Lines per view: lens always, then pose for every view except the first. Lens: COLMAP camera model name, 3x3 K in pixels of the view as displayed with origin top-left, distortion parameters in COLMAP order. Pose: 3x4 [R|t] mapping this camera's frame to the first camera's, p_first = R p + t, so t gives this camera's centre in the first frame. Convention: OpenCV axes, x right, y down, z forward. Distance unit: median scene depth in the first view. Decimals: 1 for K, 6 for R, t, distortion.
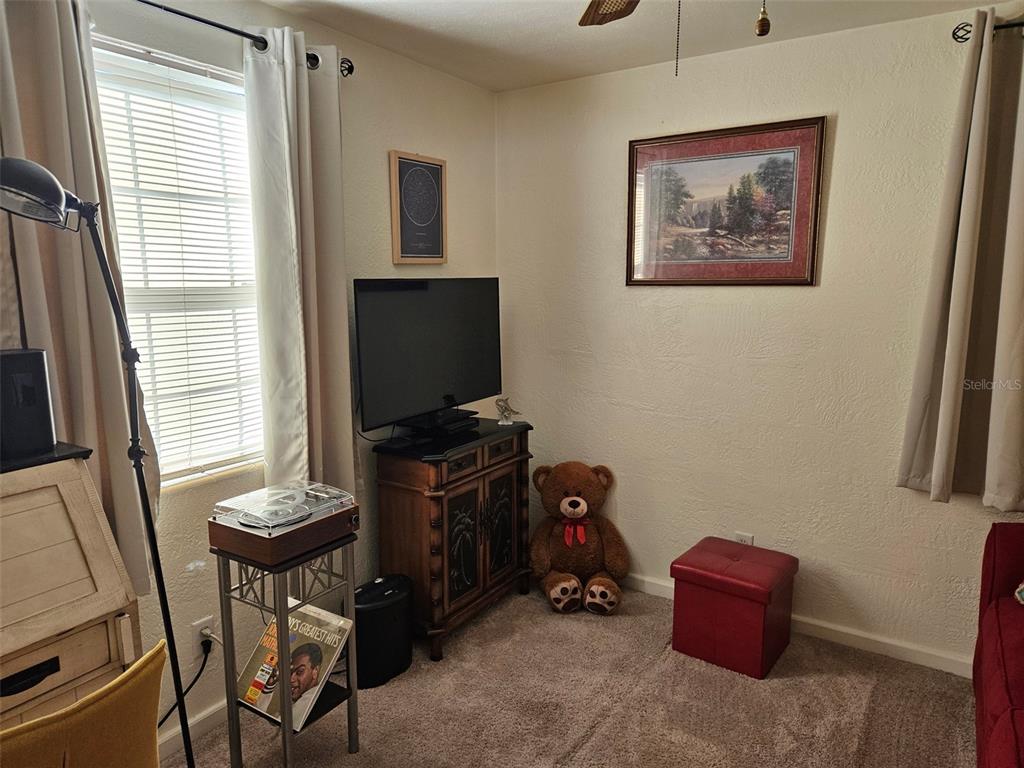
lens RADIAL K [[678.3, 0, 489.7], [0, 678.3, 387.9], [0, 0, 1]] dist [0.086947, -0.077018]
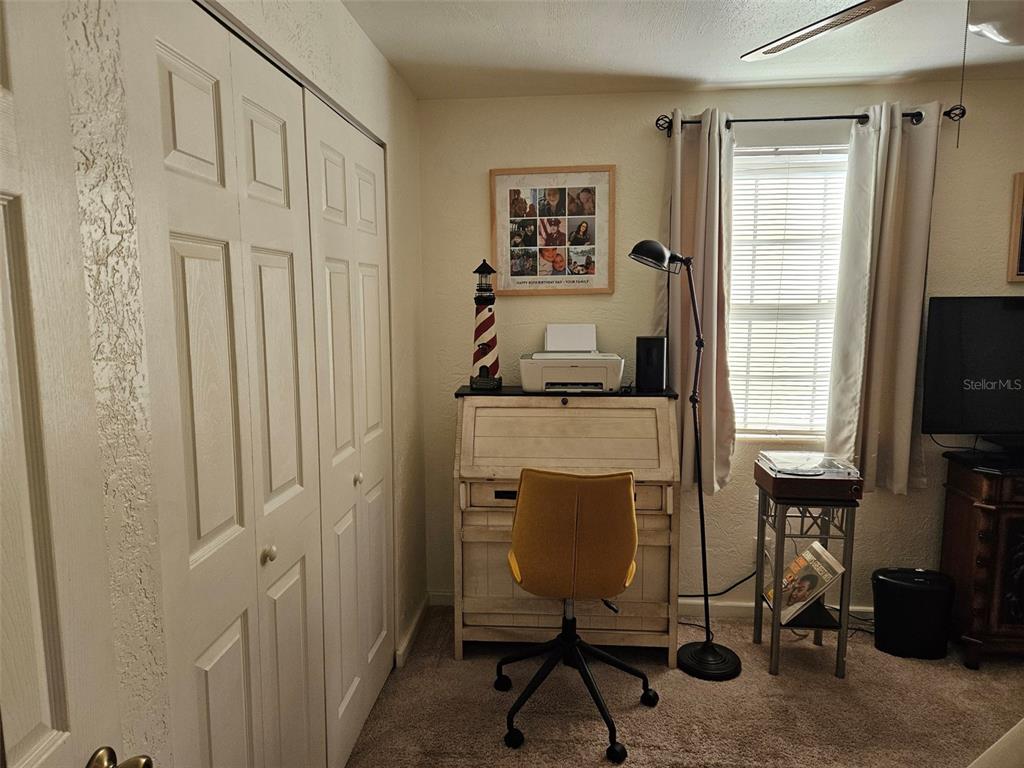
lens RADIAL K [[671.7, 0, 512.0], [0, 671.7, 384.0], [0, 0, 1]] dist [0.087052, -0.075866]
pose [[0.488271, 0.118431, -0.864619, 0.536149], [-0.139576, 0.988593, 0.056591, 0.017743], [0.861458, 0.093048, 0.499231, -0.178740]]
